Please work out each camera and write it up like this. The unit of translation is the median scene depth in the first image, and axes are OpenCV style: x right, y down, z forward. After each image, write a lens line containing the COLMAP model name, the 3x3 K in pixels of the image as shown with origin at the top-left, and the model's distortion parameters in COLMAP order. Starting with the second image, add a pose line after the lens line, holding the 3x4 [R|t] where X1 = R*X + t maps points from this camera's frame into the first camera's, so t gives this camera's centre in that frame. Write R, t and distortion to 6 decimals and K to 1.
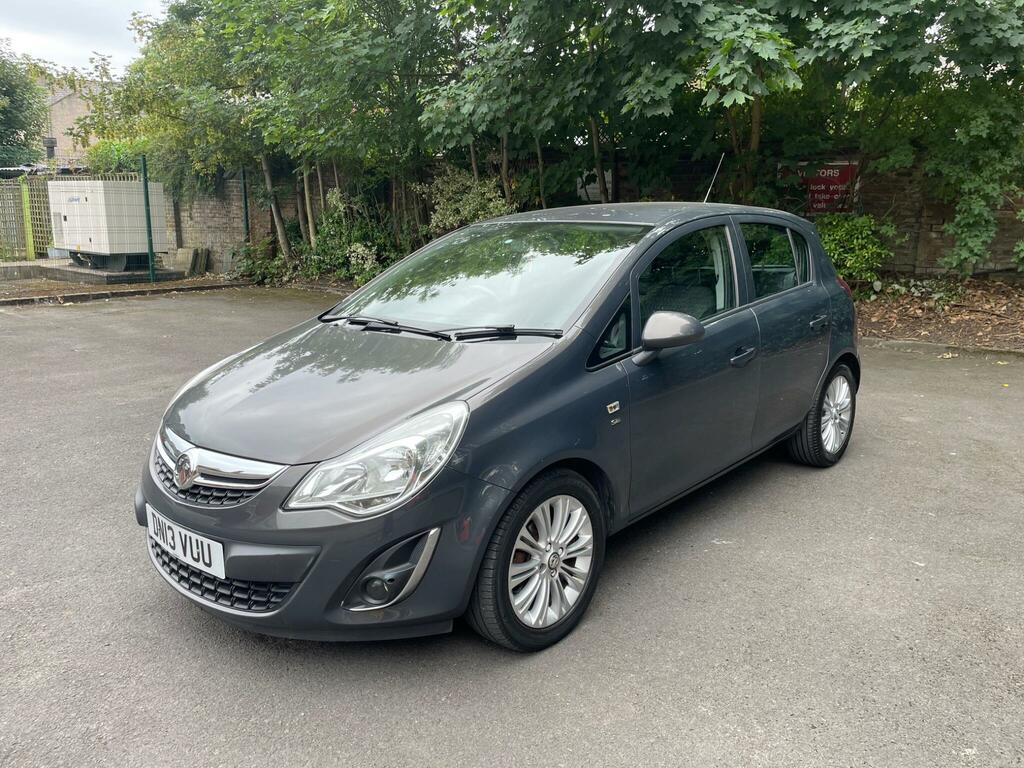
lens RADIAL K [[778.8, 0, 512.2], [0, 778.8, 385.2], [0, 0, 1]] dist [0.061713, -0.074403]
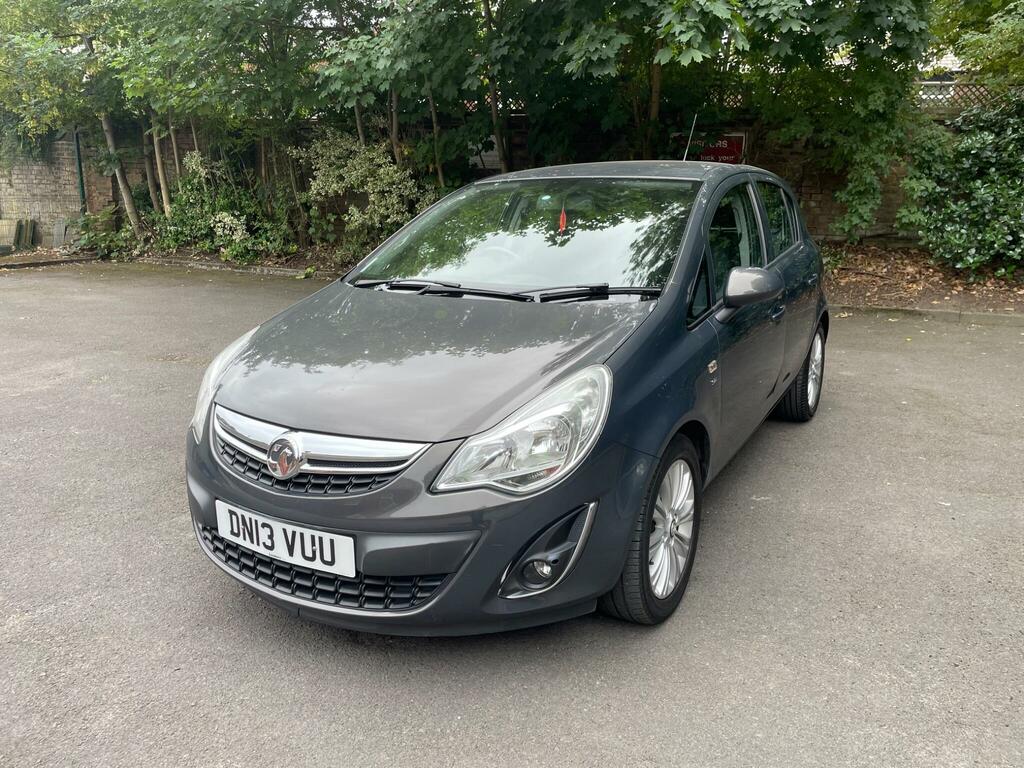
lens RADIAL K [[778.8, 0, 522.7], [0, 778.8, 390.4], [0, 0, 1]] dist [0.061713, -0.074403]
pose [[0.977593, -0.046646, 0.205269, -0.106856], [0.038679, 0.998341, 0.042659, 0.002677], [-0.206918, -0.033764, 0.977775, 0.035296]]
